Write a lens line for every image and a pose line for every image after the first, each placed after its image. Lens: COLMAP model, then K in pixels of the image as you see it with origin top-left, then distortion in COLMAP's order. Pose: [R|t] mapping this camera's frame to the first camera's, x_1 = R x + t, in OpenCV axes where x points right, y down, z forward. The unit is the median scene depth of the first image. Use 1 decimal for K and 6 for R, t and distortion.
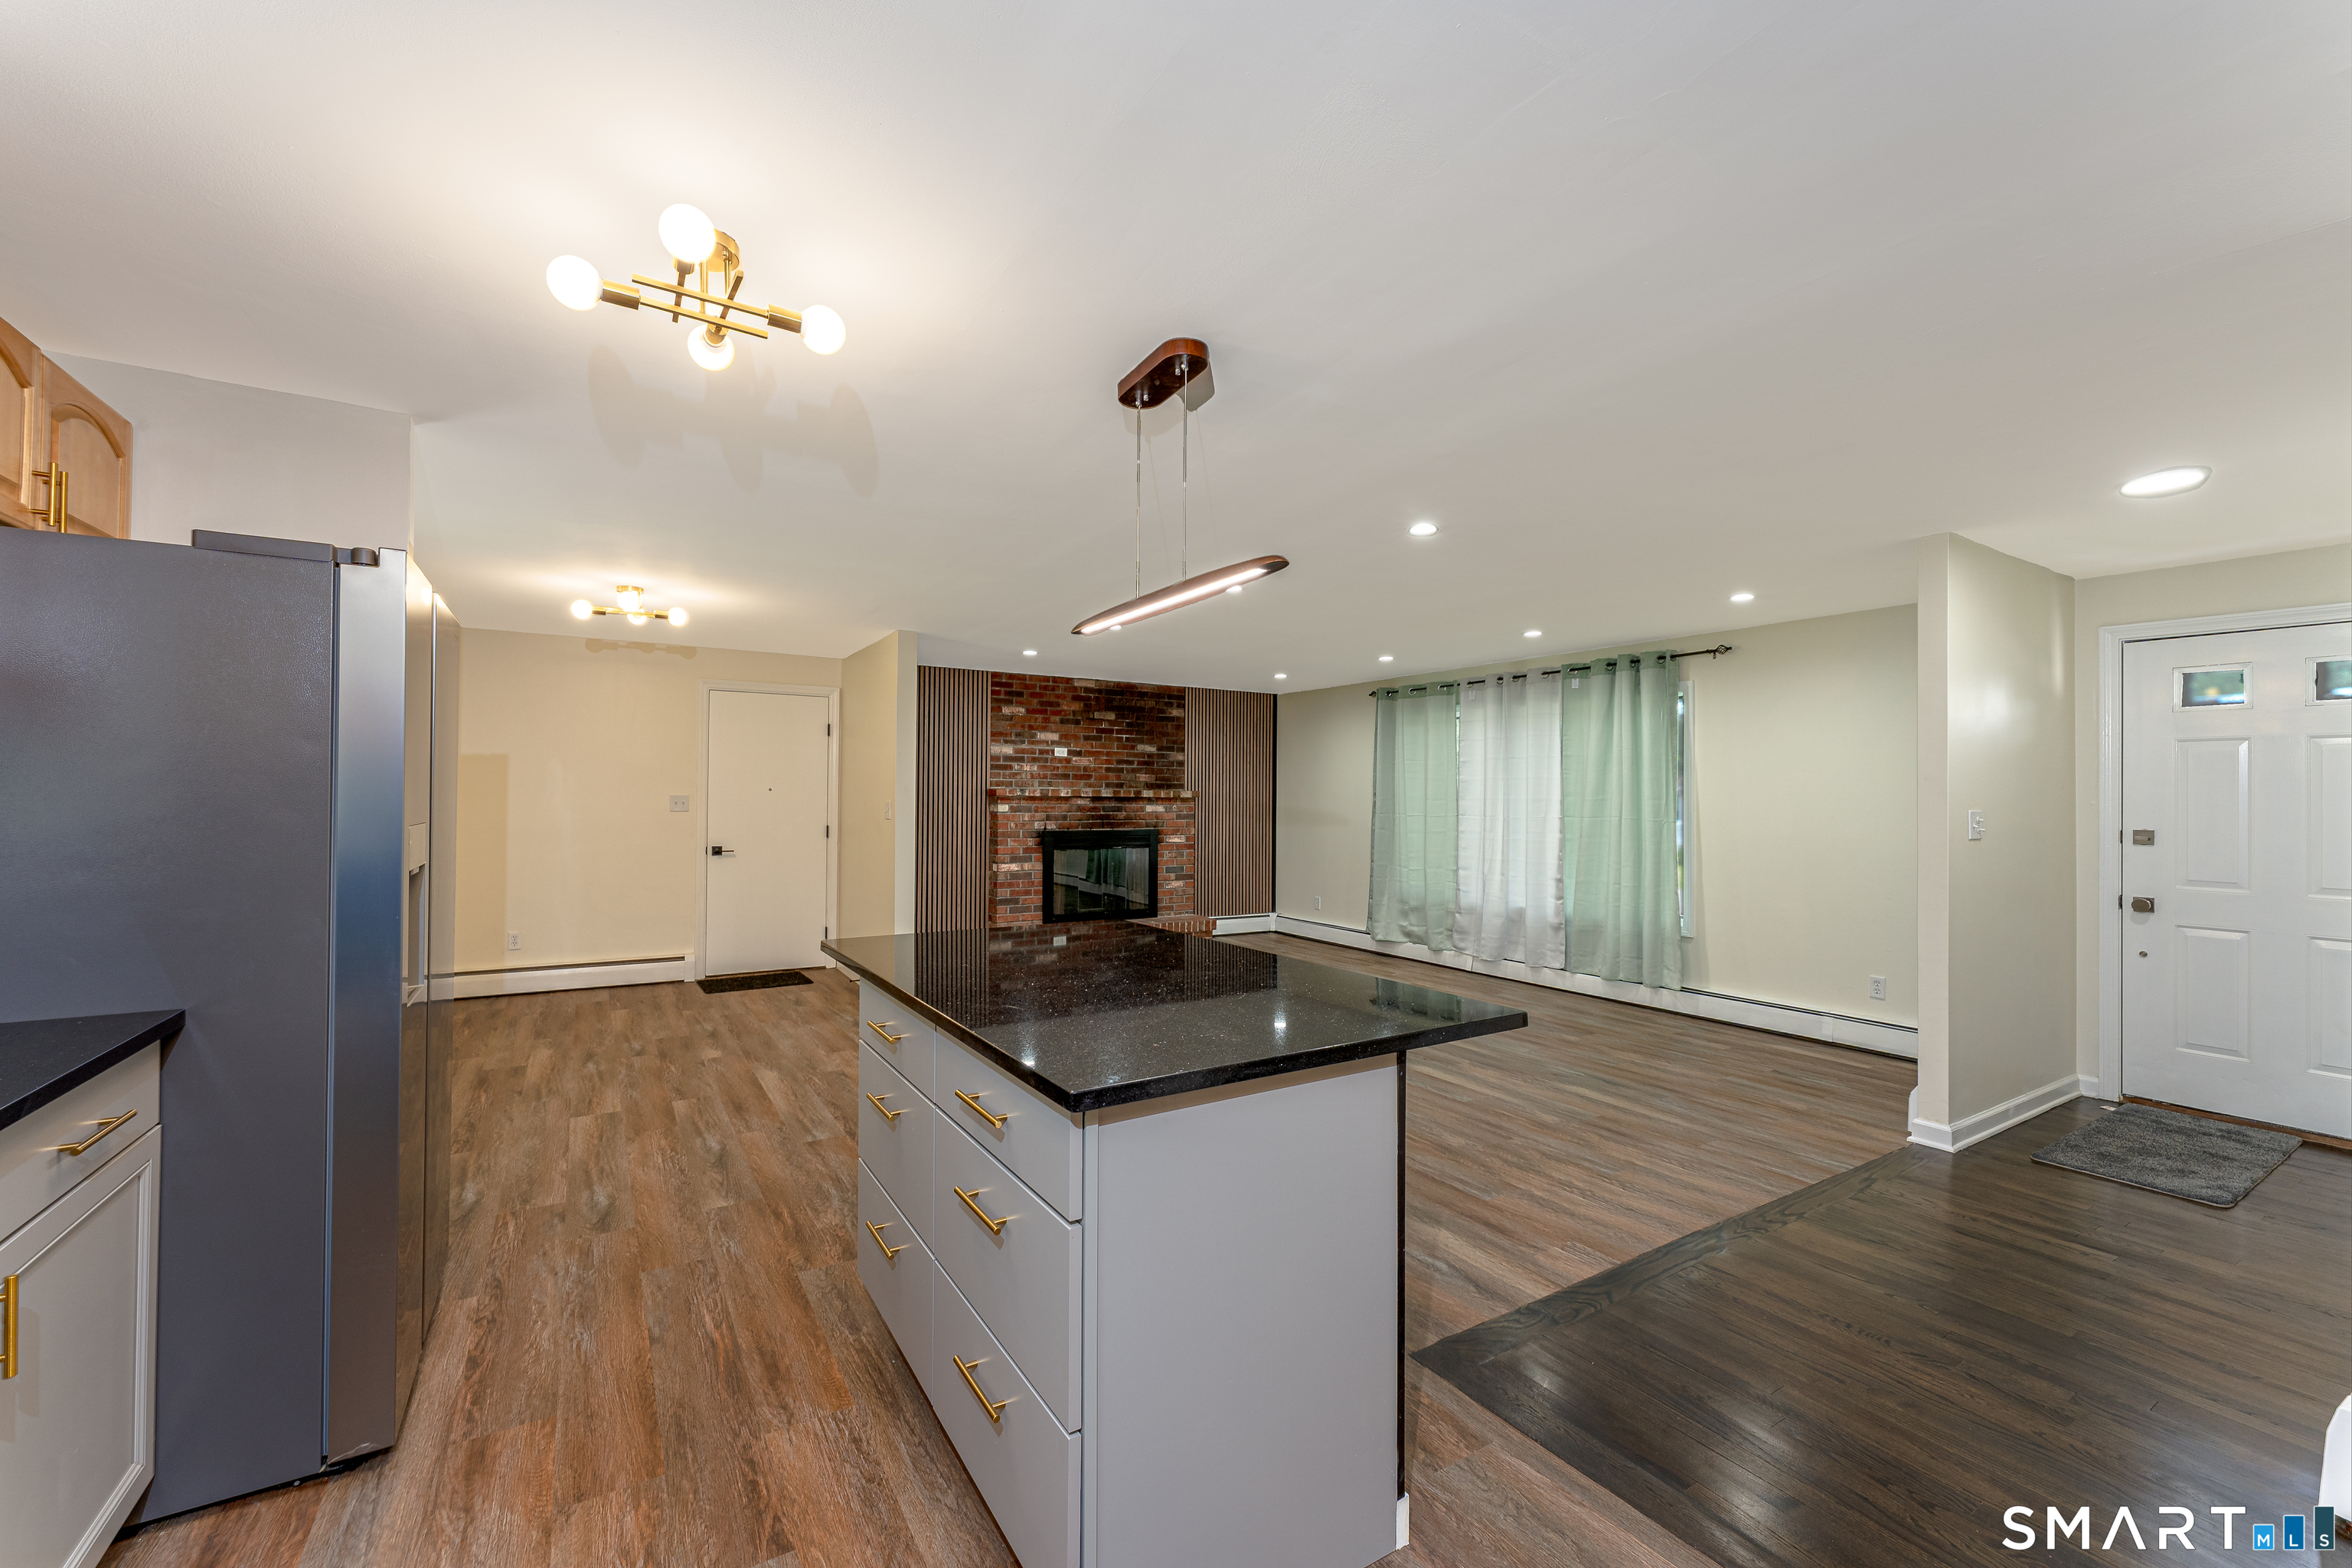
lens RADIAL K [[950.7, 0, 1180.0], [0, 950.7, 786.2], [0, 0, 1]] dist [0.002159, 0.000111]
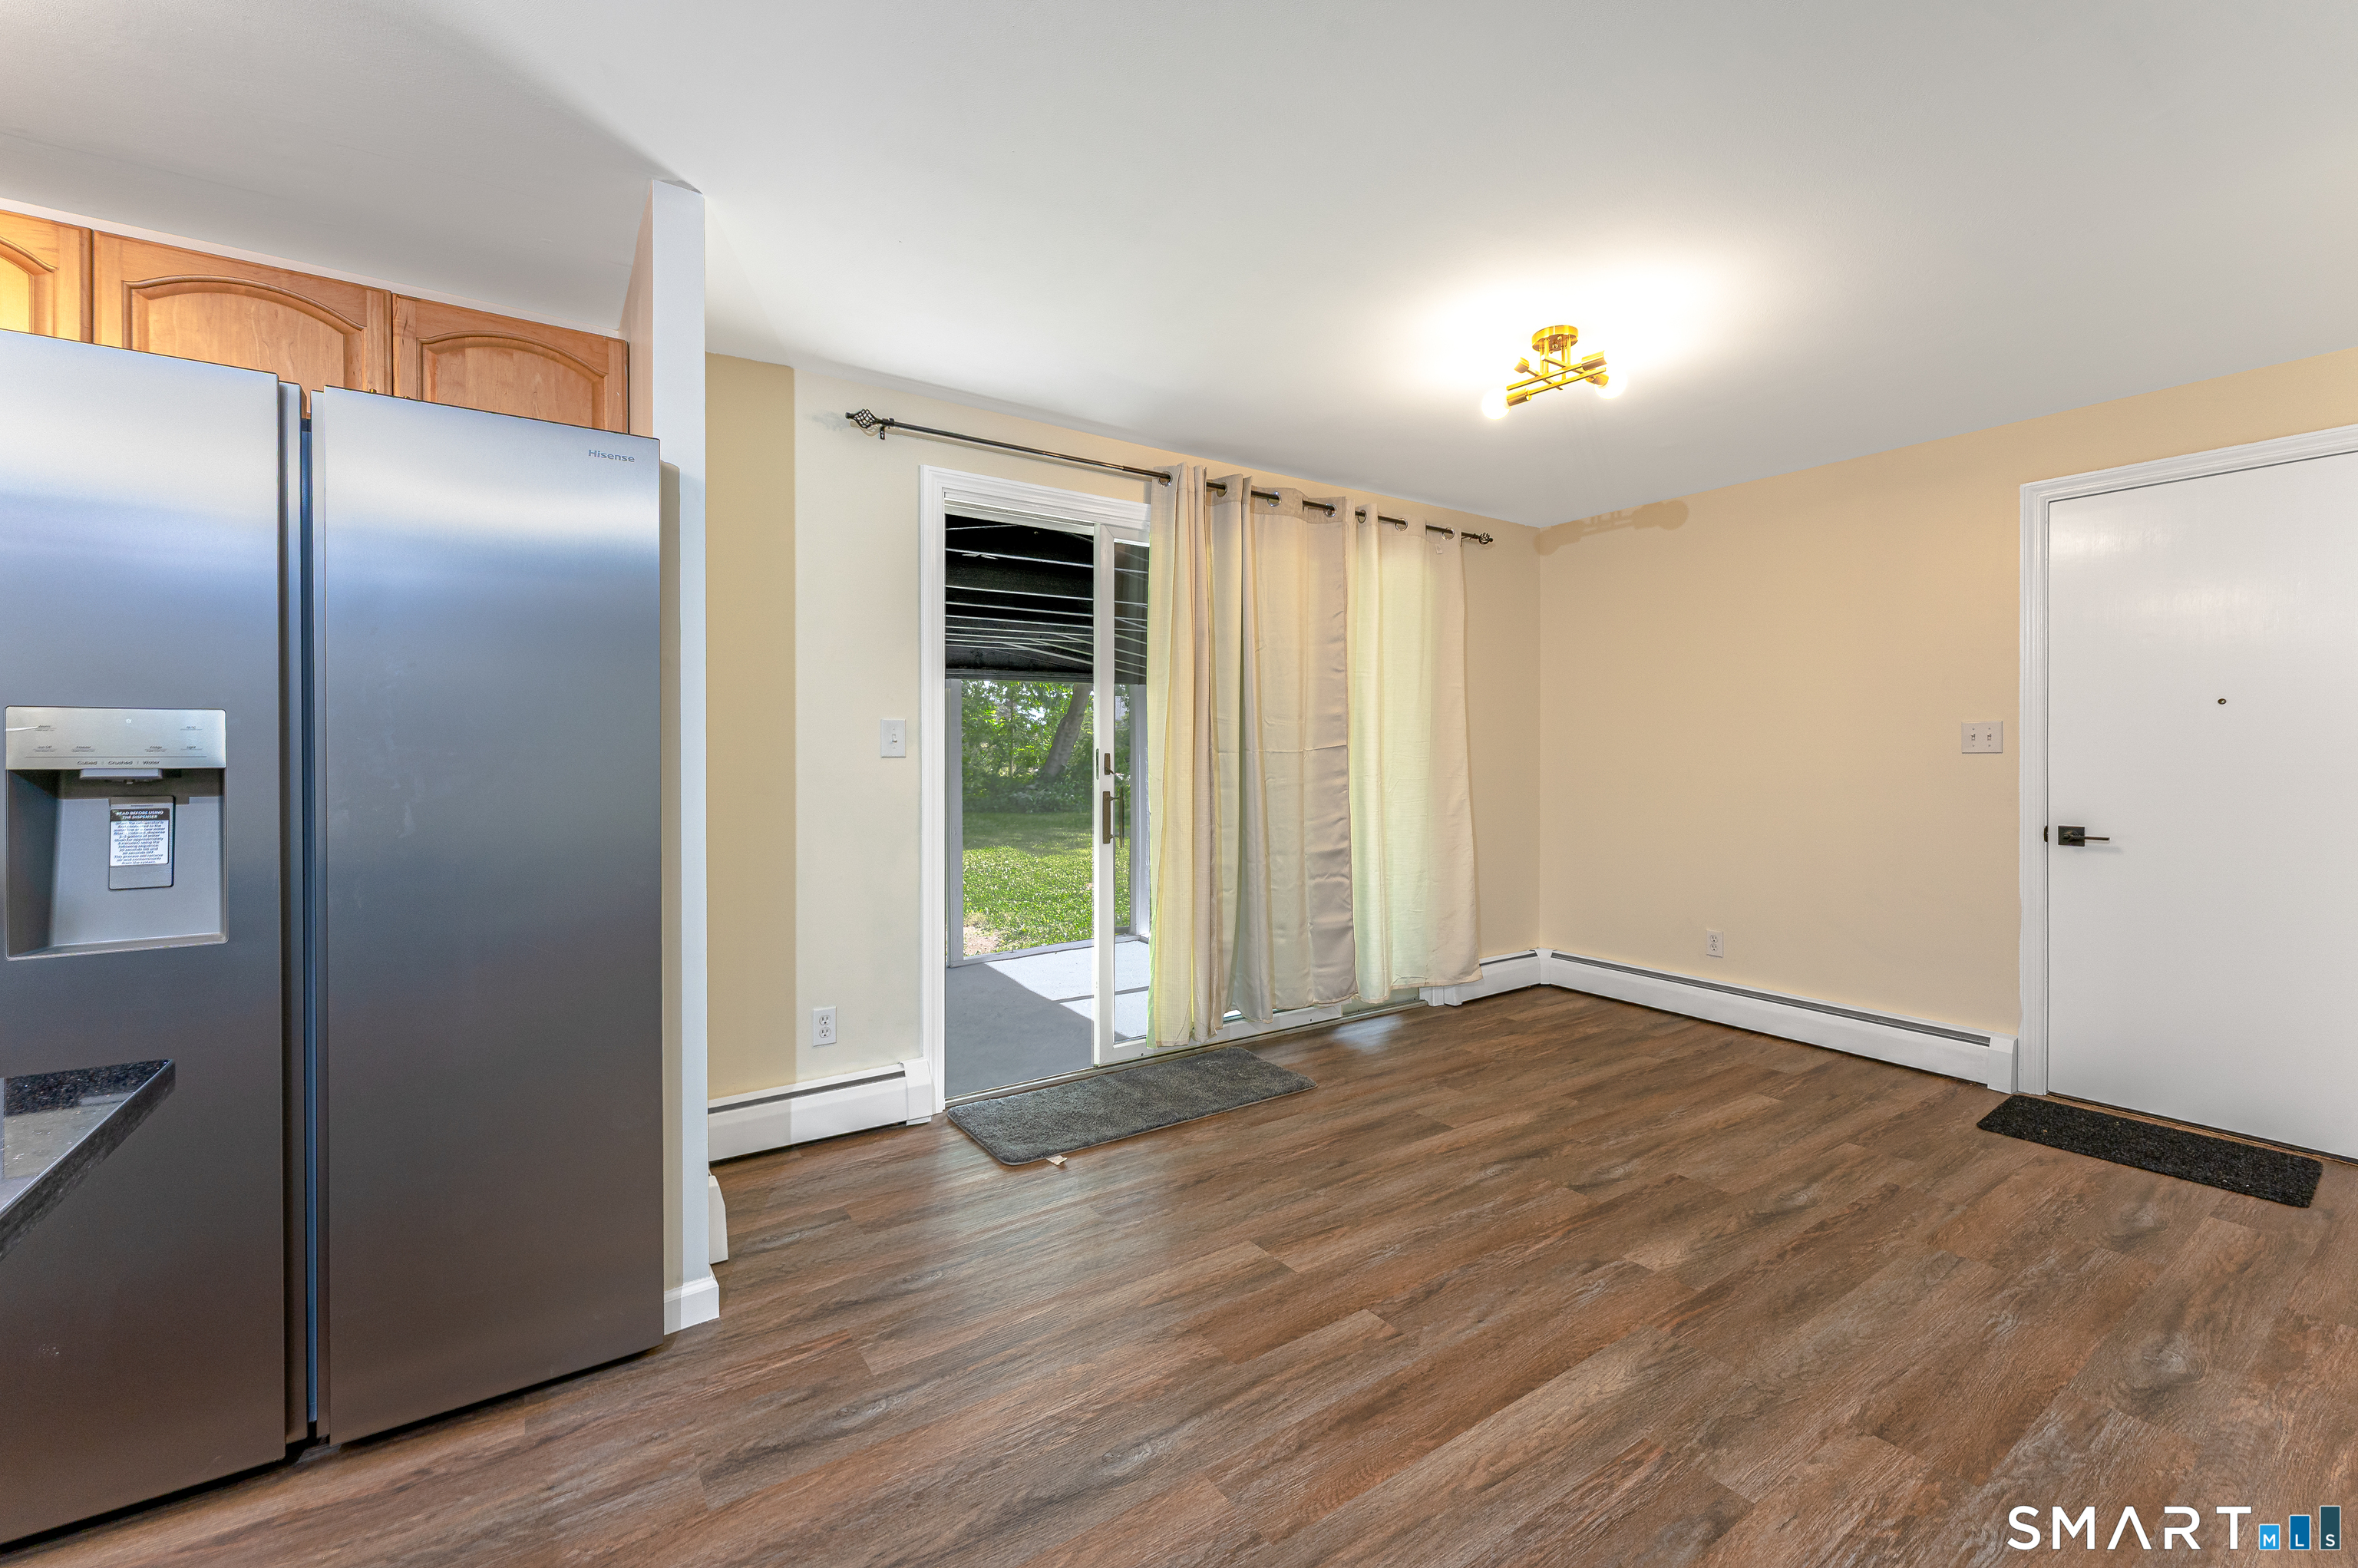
lens RADIAL K [[959.2, 0, 1175.7], [0, 959.2, 768.9], [0, 0, 1]] dist [-0.000037, 0.000153]
pose [[0.026839, 0.008884, -0.999600, -0.017601], [0.011330, 0.999894, 0.009191, 0.021394], [0.999576, -0.011572, 0.026735, 0.464608]]
